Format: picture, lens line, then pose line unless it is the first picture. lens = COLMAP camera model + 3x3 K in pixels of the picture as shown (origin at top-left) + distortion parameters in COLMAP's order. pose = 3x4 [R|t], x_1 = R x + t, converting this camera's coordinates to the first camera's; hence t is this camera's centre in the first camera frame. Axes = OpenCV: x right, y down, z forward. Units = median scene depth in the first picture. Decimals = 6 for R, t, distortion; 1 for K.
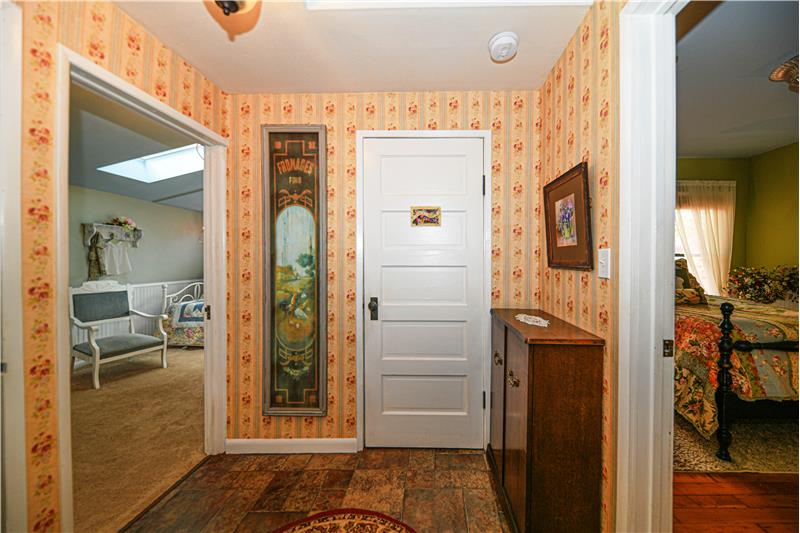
lens RADIAL K [[295.1, 0, 447.5], [0, 295.1, 261.9], [0, 0, 1]] dist [0.000064, -0.000173]
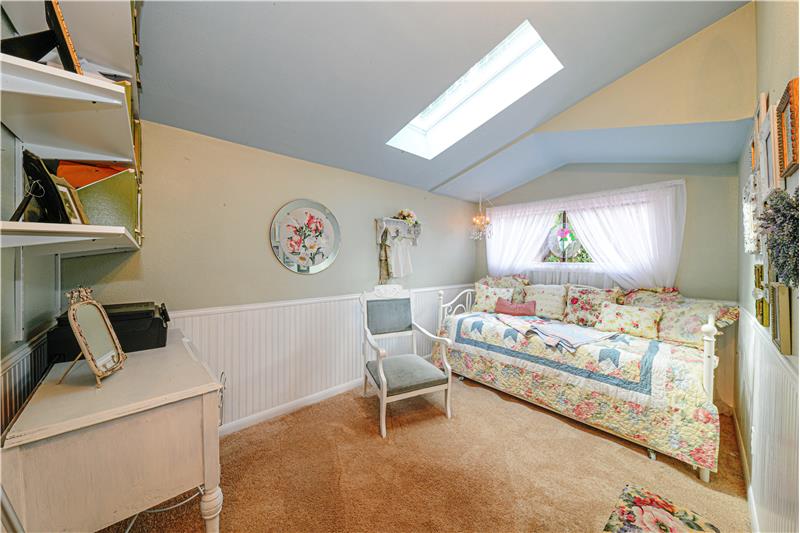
lens RADIAL K [[283.9, 0, 411.2], [0, 283.9, 268.2], [0, 0, 1]] dist [-0.000533, -0.000114]
pose [[0.703644, 0.011571, -0.710459, -0.538397], [-0.006800, 0.999931, 0.009550, 0.008942], [0.710520, -0.001889, 0.703674, 0.461691]]
